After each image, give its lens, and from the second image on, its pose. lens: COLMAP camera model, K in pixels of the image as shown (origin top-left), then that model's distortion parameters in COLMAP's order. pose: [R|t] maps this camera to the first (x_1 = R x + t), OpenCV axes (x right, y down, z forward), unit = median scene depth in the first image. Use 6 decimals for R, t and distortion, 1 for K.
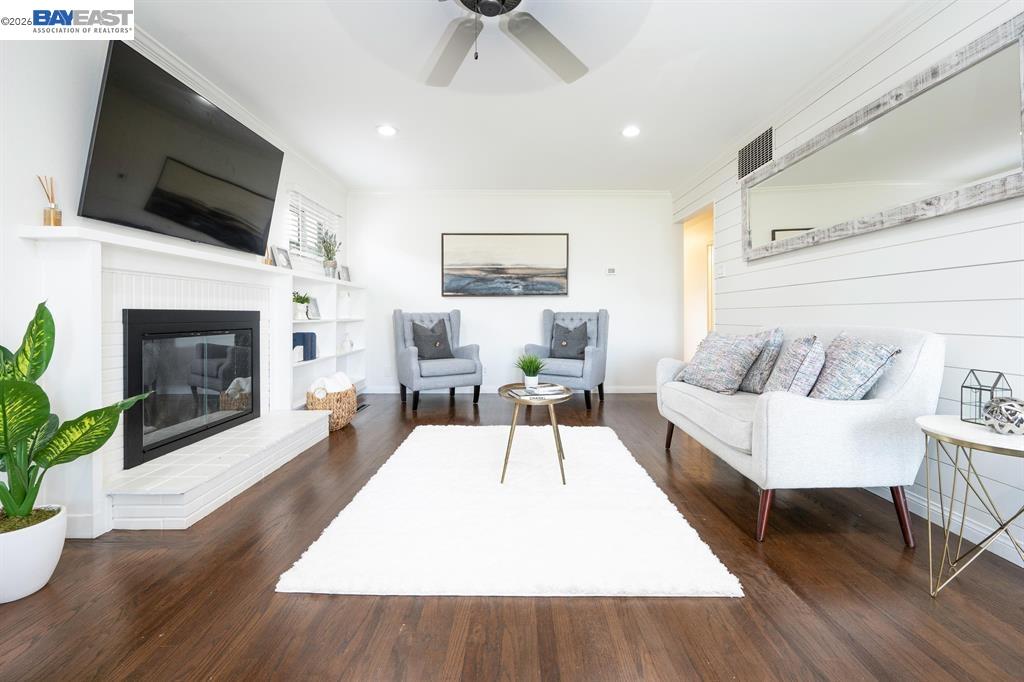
lens RADIAL K [[446.3, 0, 511.3], [0, 446.3, 312.6], [0, 0, 1]] dist [0.000463, 0.000120]
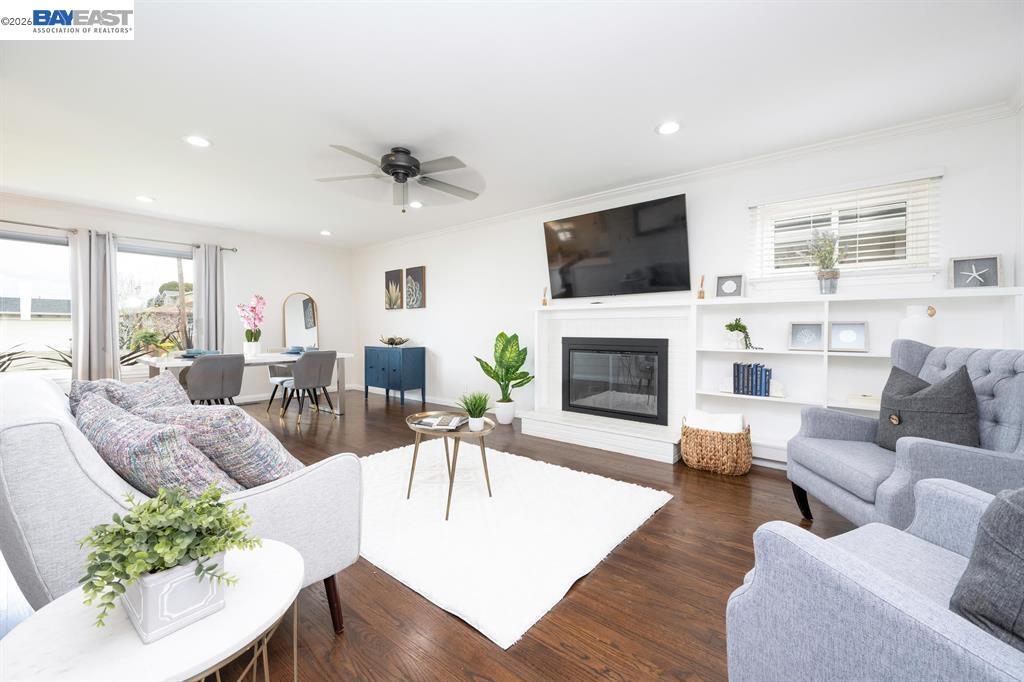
lens RADIAL K [[404.3, 0, 512.0], [0, 404.3, 341.0], [0, 0, 1]] dist [-0.001300, -0.000015]
pose [[-0.622872, 0.023227, -0.781979, 0.476865], [0.003179, 0.999626, 0.027159, -0.024113], [0.782317, 0.014430, -0.622713, 1.154035]]
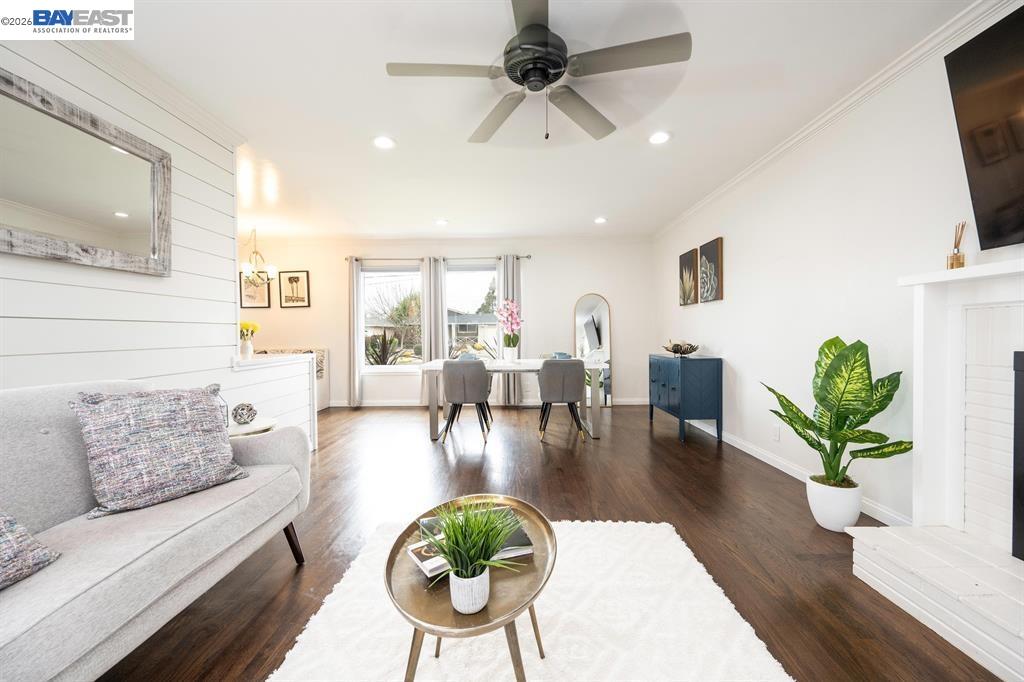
lens RADIAL K [[404.3, 0, 512.0], [0, 404.3, 341.0], [0, 0, 1]] dist [-0.001300, -0.000015]
pose [[-0.999908, 0.011808, -0.006736, 0.012492], [0.011707, 0.999821, 0.014889, -0.026000], [0.006911, 0.014808, -0.999866, 0.958456]]
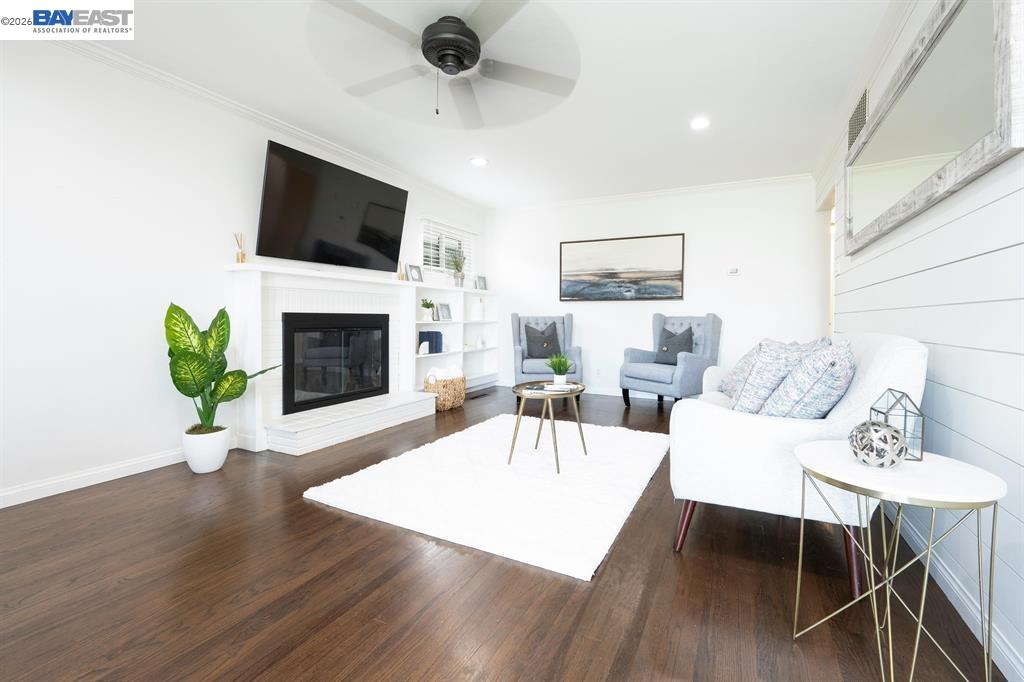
lens RADIAL K [[444.5, 0, 513.7], [0, 444.5, 323.5], [0, 0, 1]] dist [-0.000001, 0.000018]
pose [[0.890944, 0.012884, -0.453931, 0.315934], [-0.005473, 0.999829, 0.017638, -0.000636], [0.454081, -0.013230, 0.890862, -0.010451]]
